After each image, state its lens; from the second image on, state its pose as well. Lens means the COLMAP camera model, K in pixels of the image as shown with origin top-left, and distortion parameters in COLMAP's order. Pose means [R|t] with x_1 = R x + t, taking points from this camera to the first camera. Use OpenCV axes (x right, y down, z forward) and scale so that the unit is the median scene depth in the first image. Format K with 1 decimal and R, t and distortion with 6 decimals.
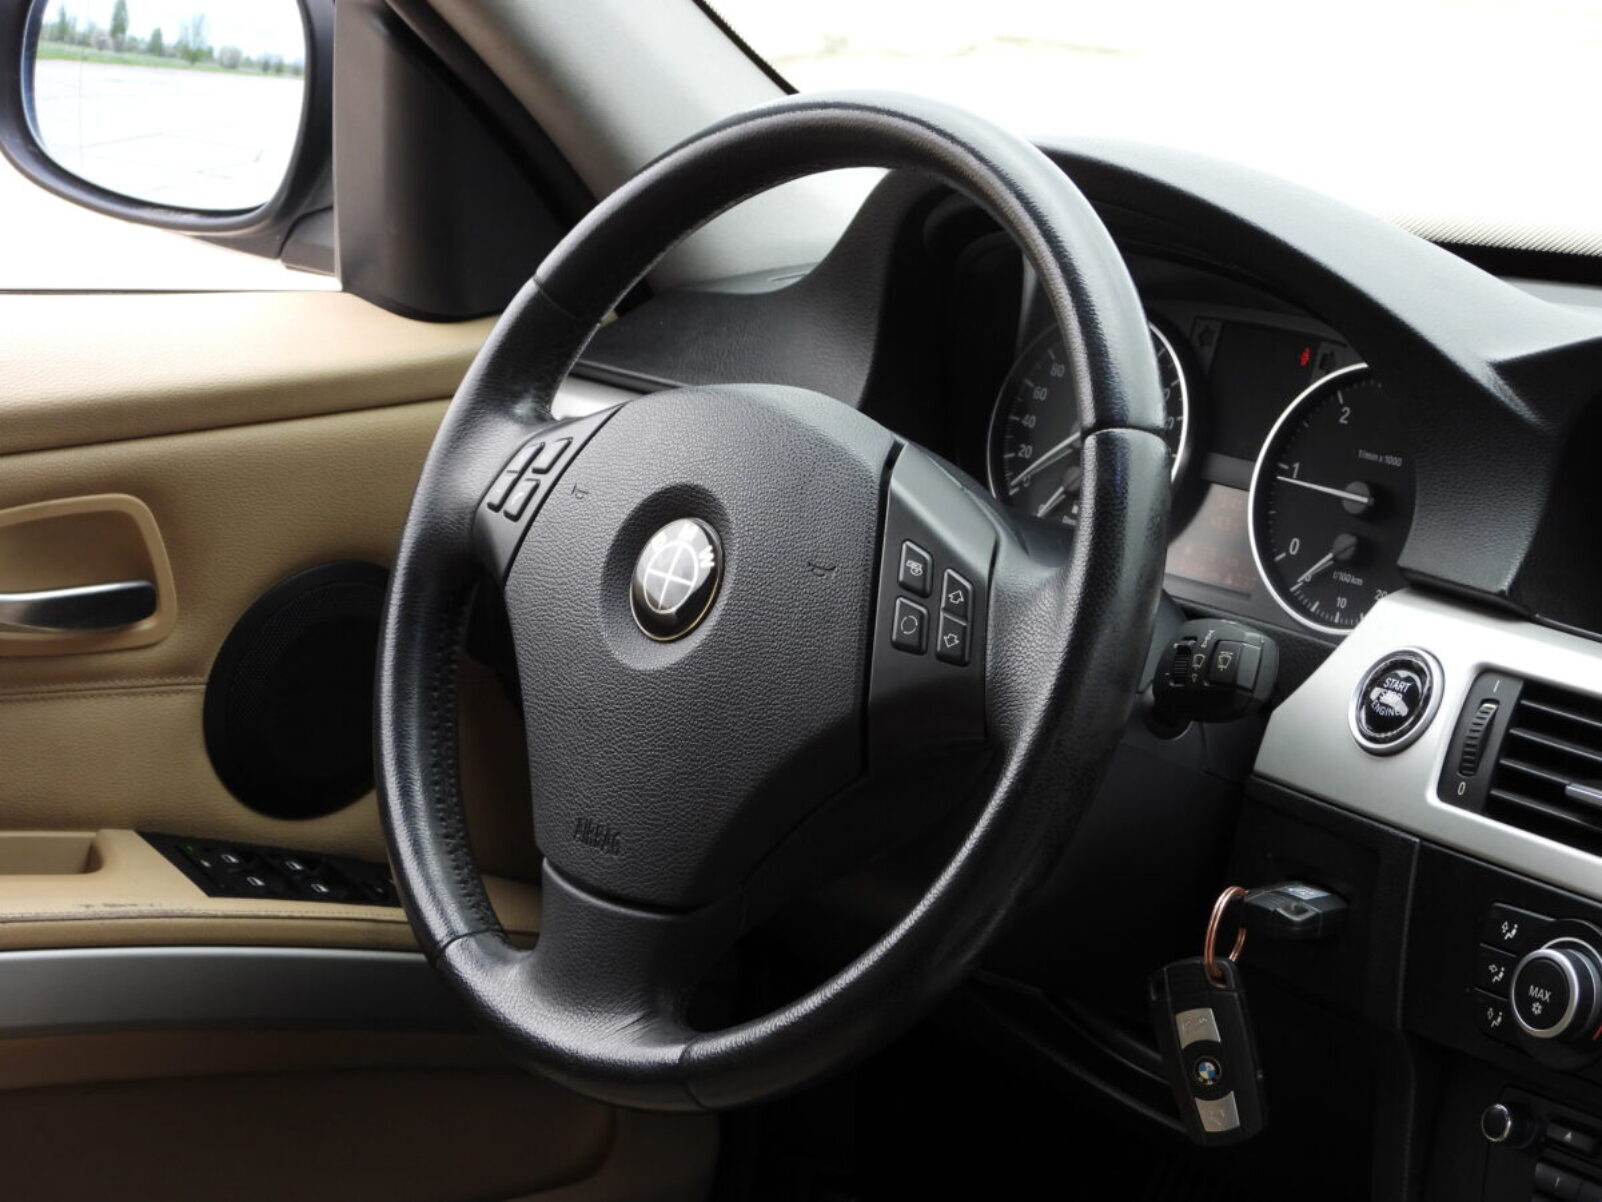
lens RADIAL K [[4324.1, 0, 965.8], [0, 4324.1, 601.1], [0, 0, 1]] dist [0.001505, -0.436184]
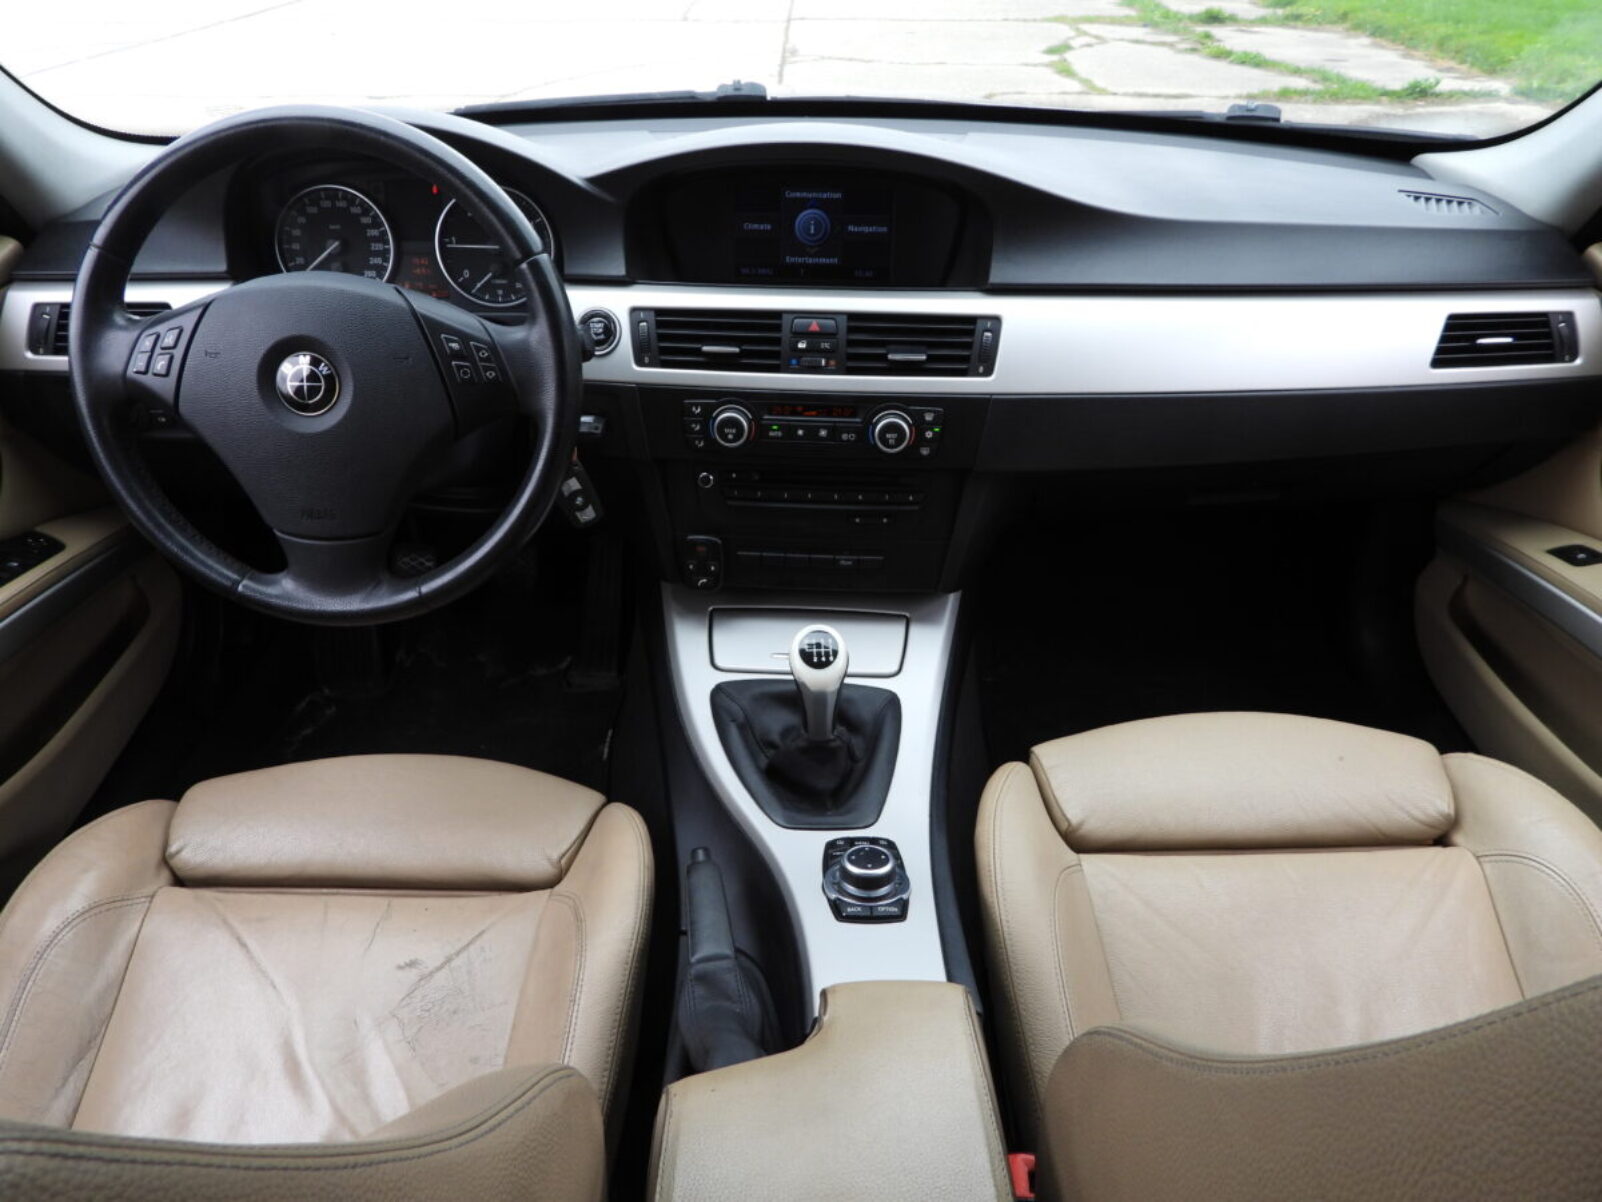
lens RADIAL K [[1147.3, 0, 801.0], [0, 1147.3, 601.0], [0, 0, 1]] dist [-0.008976, -0.002000]
pose [[0.691510, -0.442666, 0.570842, -0.256705], [0.190122, 0.873907, 0.447371, -0.111381], [-0.696898, -0.200832, 0.688476, 0.445660]]
